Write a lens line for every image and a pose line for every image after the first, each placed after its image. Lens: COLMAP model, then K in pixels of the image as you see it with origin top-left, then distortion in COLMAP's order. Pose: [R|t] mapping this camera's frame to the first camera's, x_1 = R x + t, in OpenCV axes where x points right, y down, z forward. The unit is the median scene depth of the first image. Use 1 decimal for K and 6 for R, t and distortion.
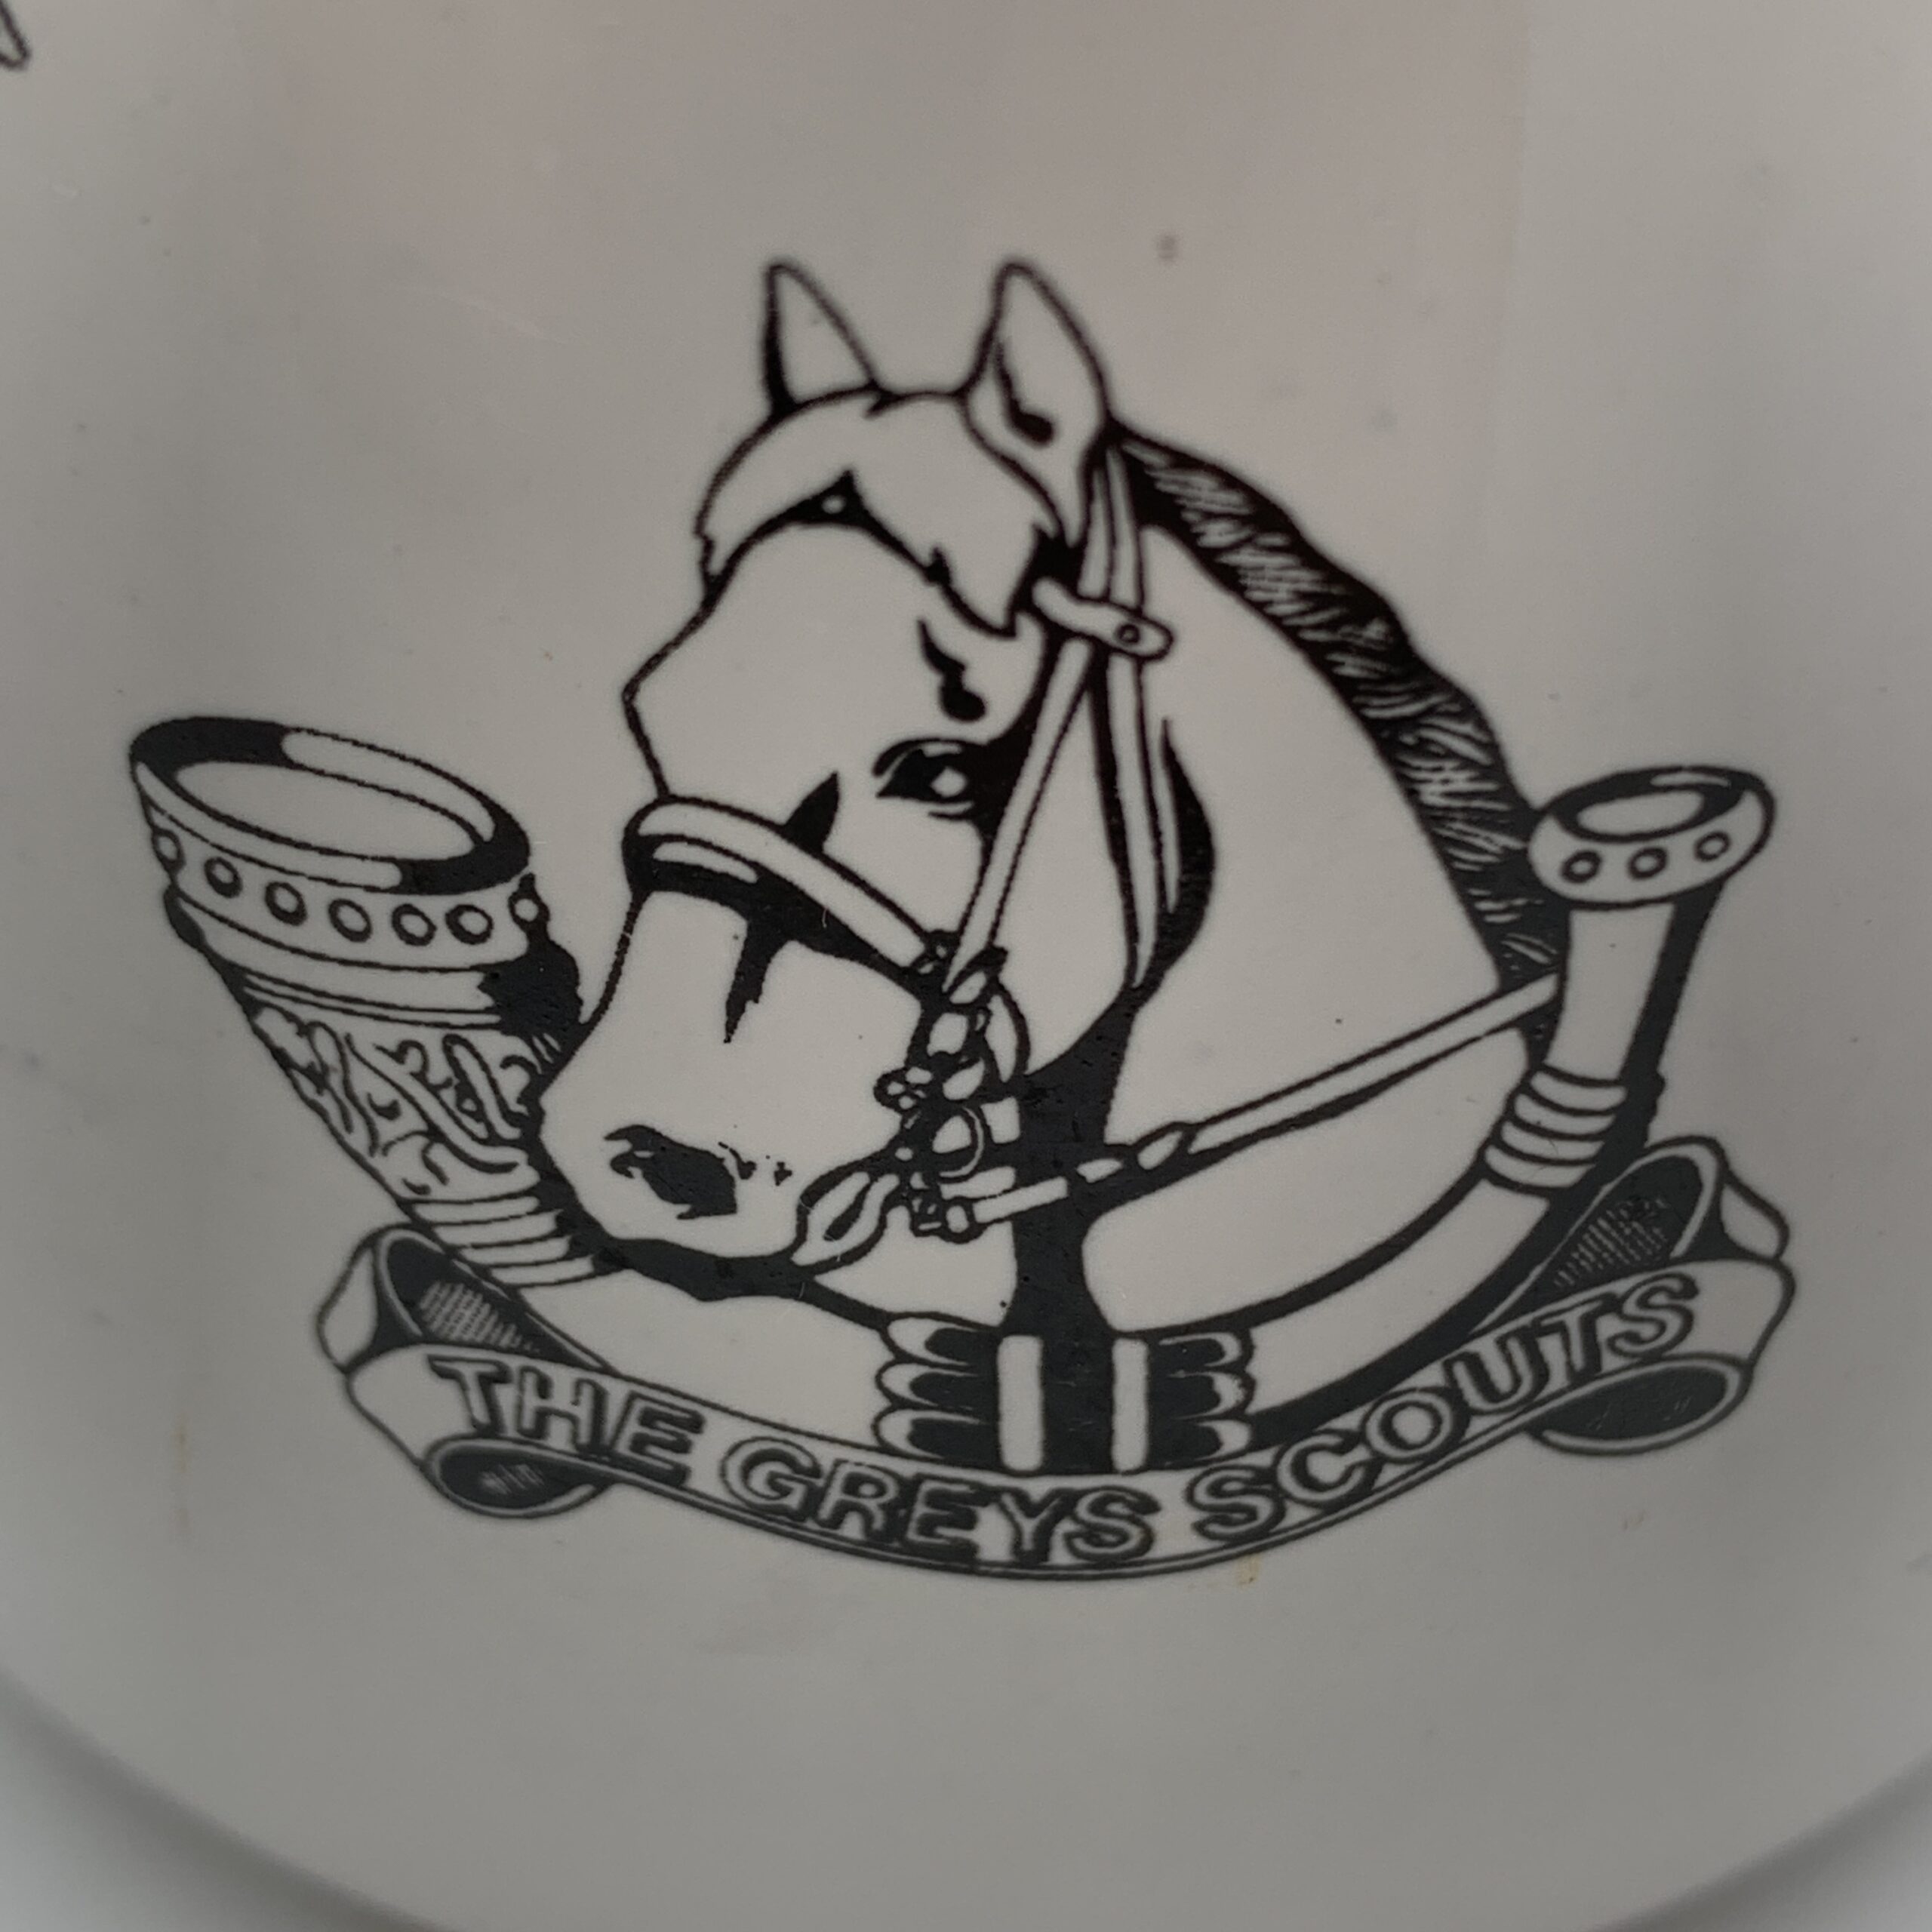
lens RADIAL K [[3707.7, 0, 965.9], [0, 3707.7, 900.3], [0, 0, 1]] dist [0.253380, -1.314846]
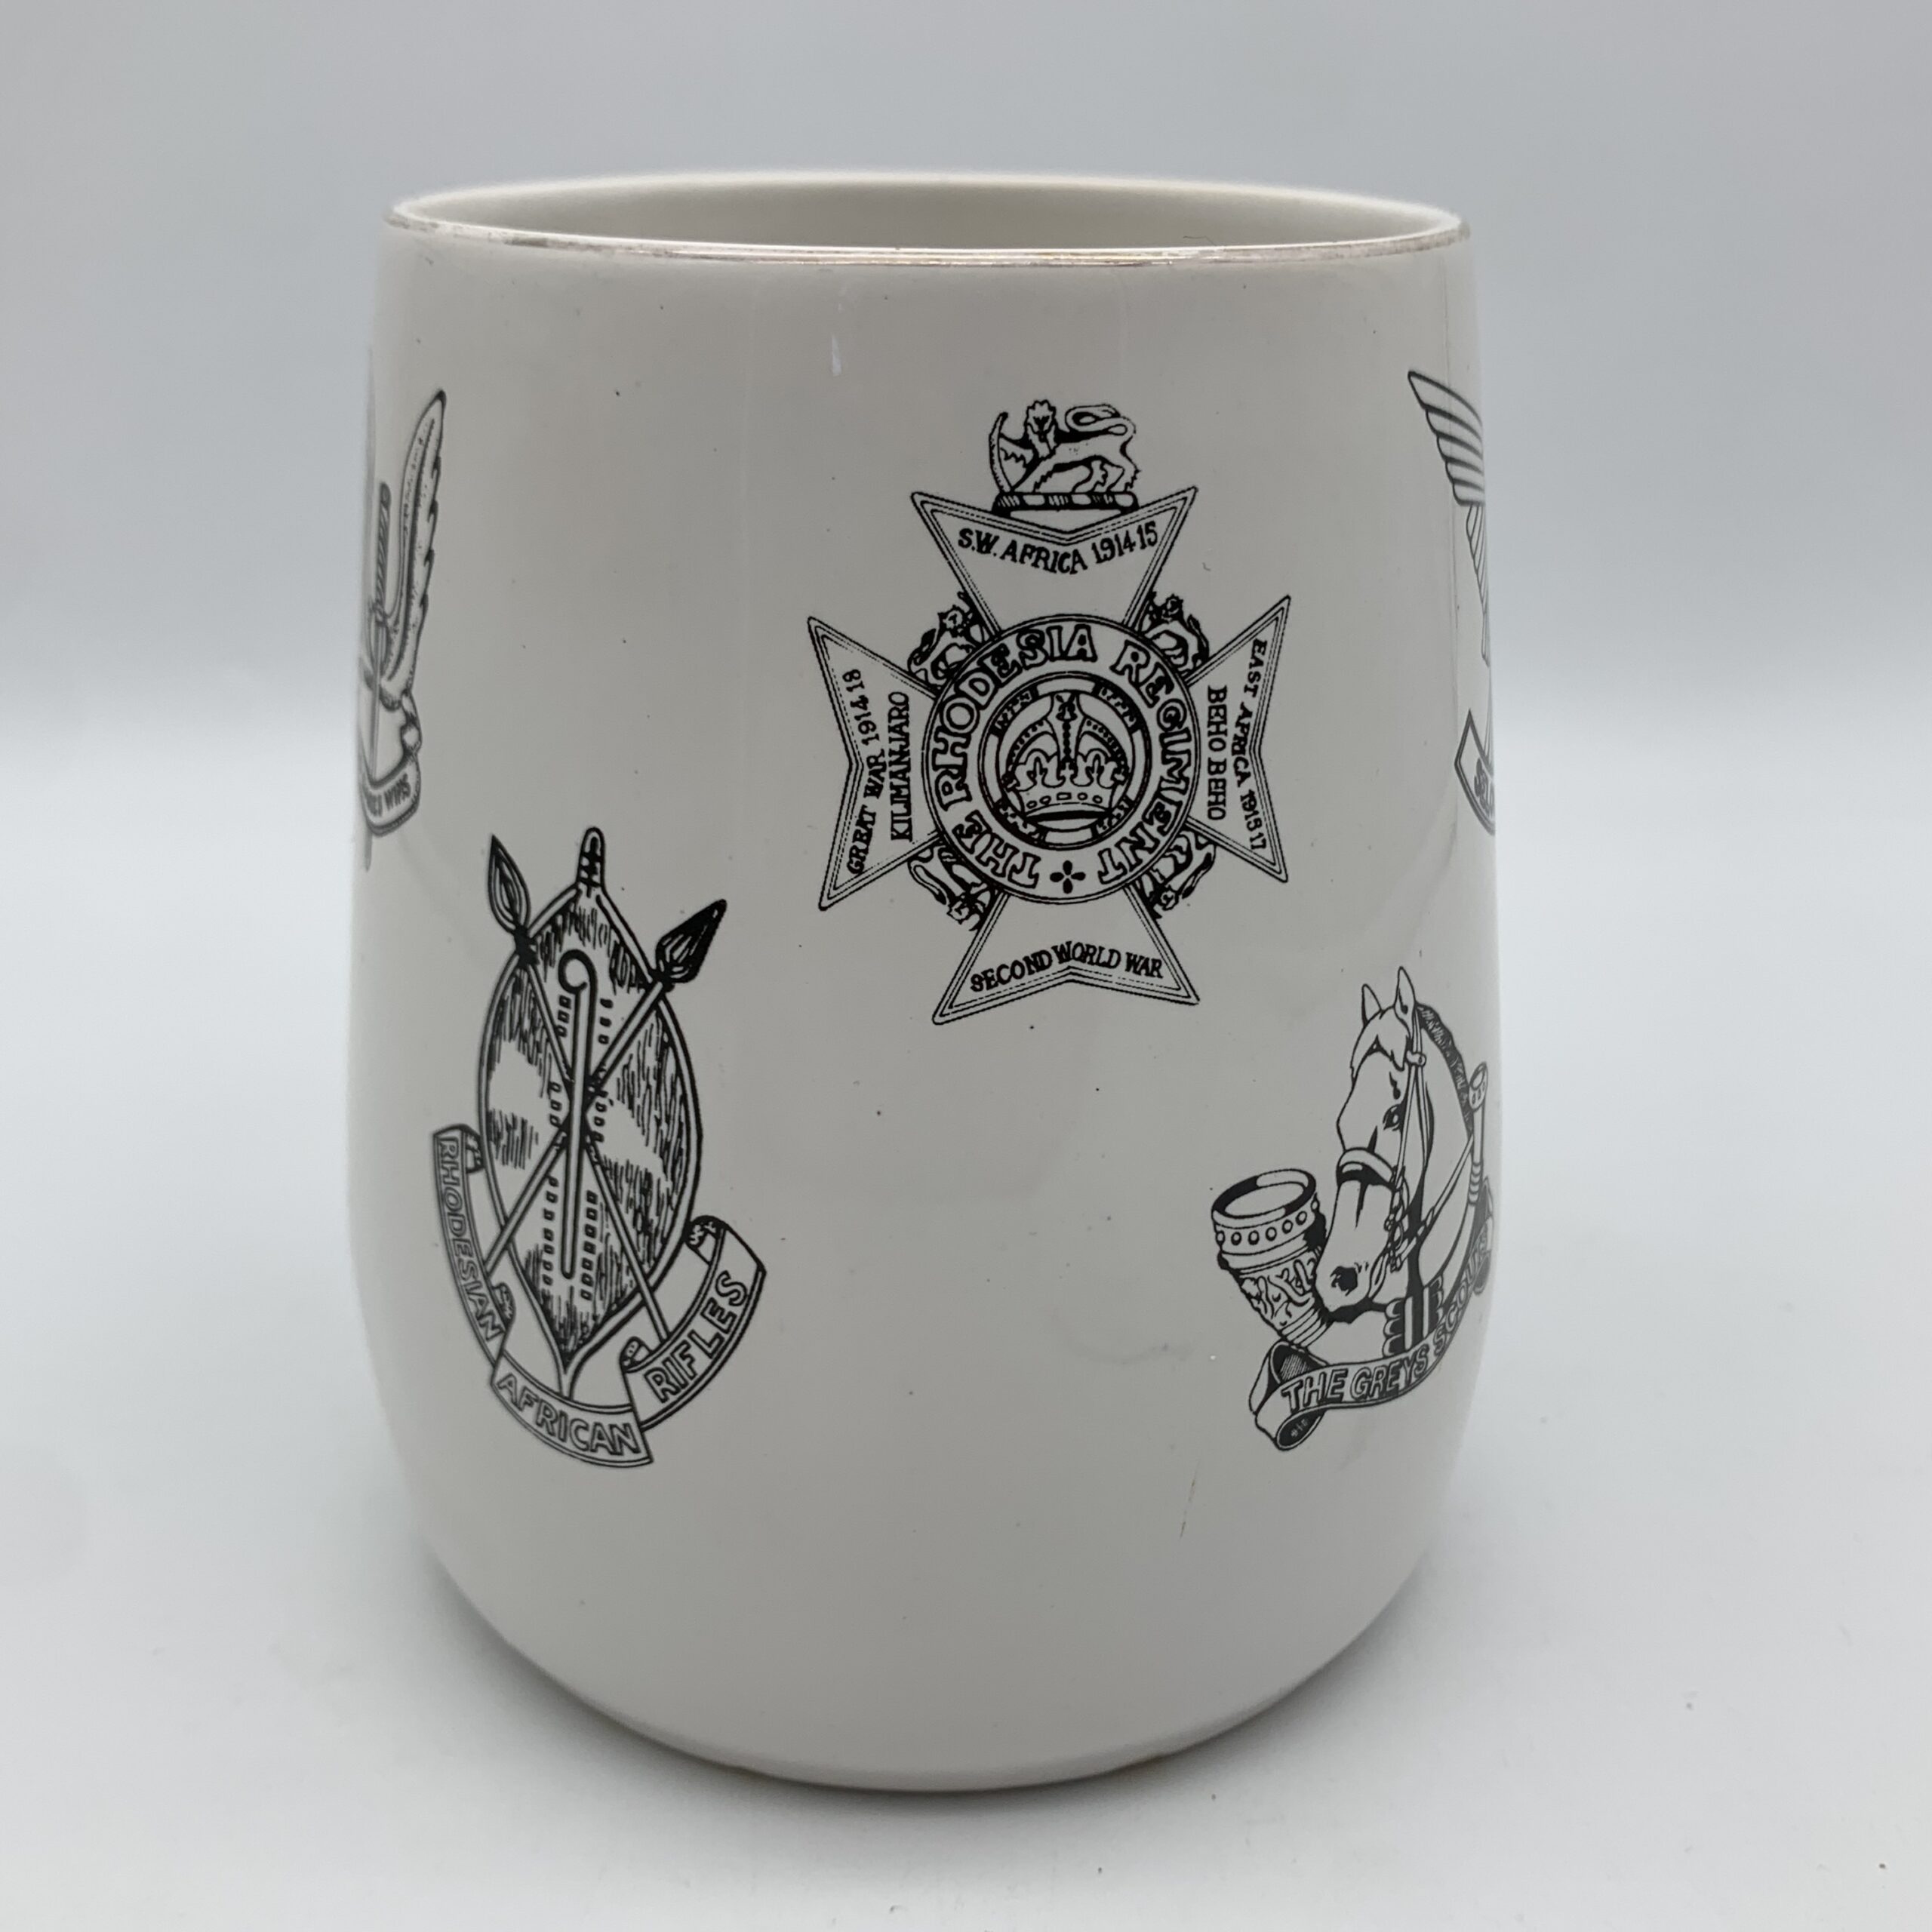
lens RADIAL K [[2307.8, 0, 964.3], [0, 2307.8, 927.7], [0, 0, 1]] dist [0.246685, -1.066602]
pose [[0.683296, -0.260987, 0.681904, -1.715104], [0.479824, 0.864456, -0.149948, -0.051863], [-0.550342, 0.429653, 0.715907, -0.459149]]
